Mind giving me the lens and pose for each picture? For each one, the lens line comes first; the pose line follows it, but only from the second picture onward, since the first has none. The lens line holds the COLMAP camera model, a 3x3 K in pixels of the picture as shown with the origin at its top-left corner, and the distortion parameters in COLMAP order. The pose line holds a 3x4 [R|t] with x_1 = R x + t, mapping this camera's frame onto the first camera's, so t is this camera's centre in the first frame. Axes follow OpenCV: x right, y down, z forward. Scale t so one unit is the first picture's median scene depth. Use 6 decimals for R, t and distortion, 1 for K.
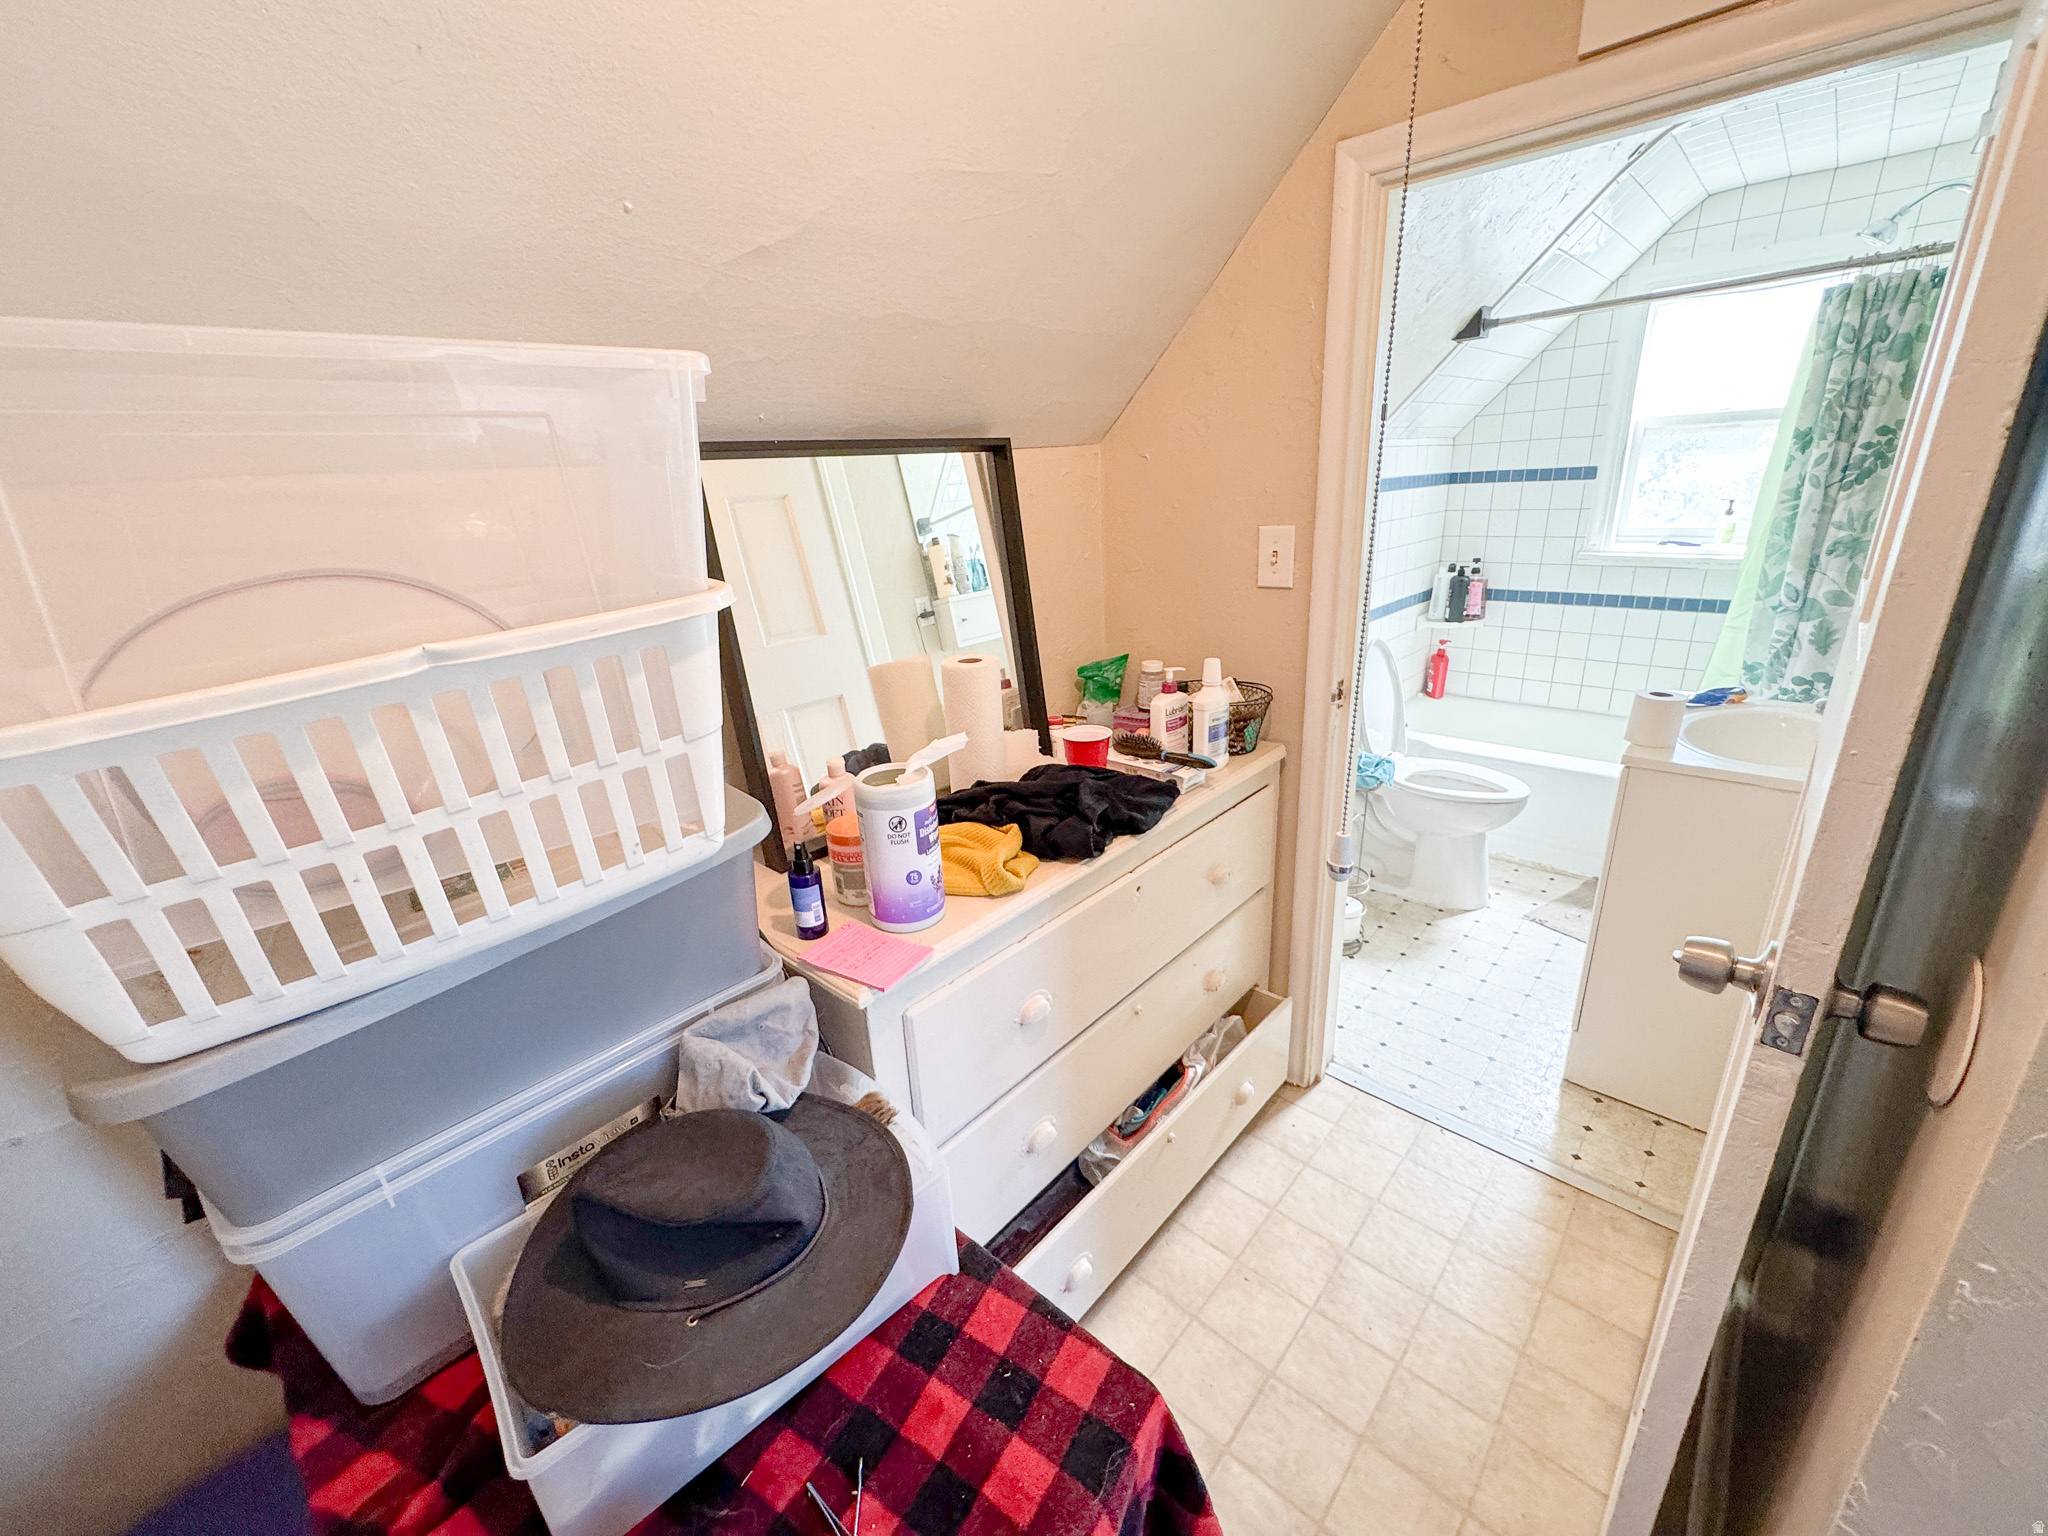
lens RADIAL K [[824.9, 0, 1018.8], [0, 824.9, 764.8], [0, 0, 1]] dist [-0.001712, 0.000439]
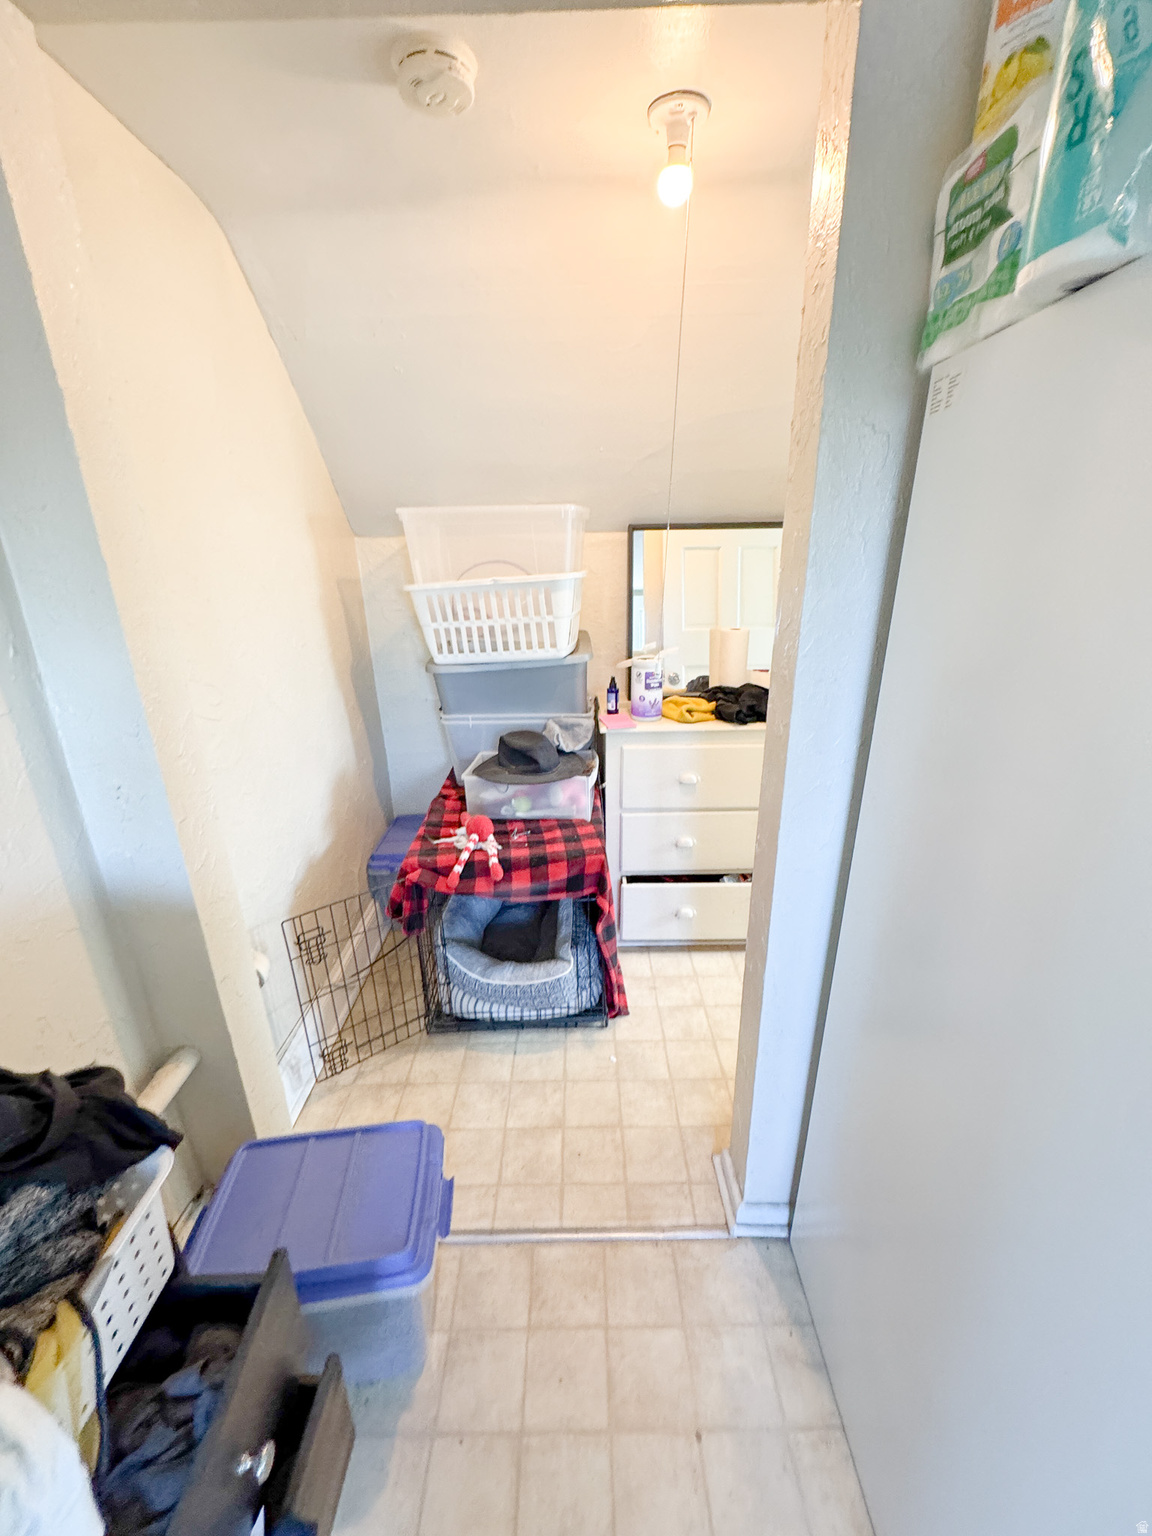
lens RADIAL K [[618.6, 0, 576.0], [0, 618.6, 768.0], [0, 0, 1]] dist [-0.001712, 0.000439]
pose [[0.682431, 0.286320, -0.672540, 1.558650], [-0.262308, 0.954732, 0.140292, 0.182084], [0.682263, 0.080673, 0.726642, -0.740461]]
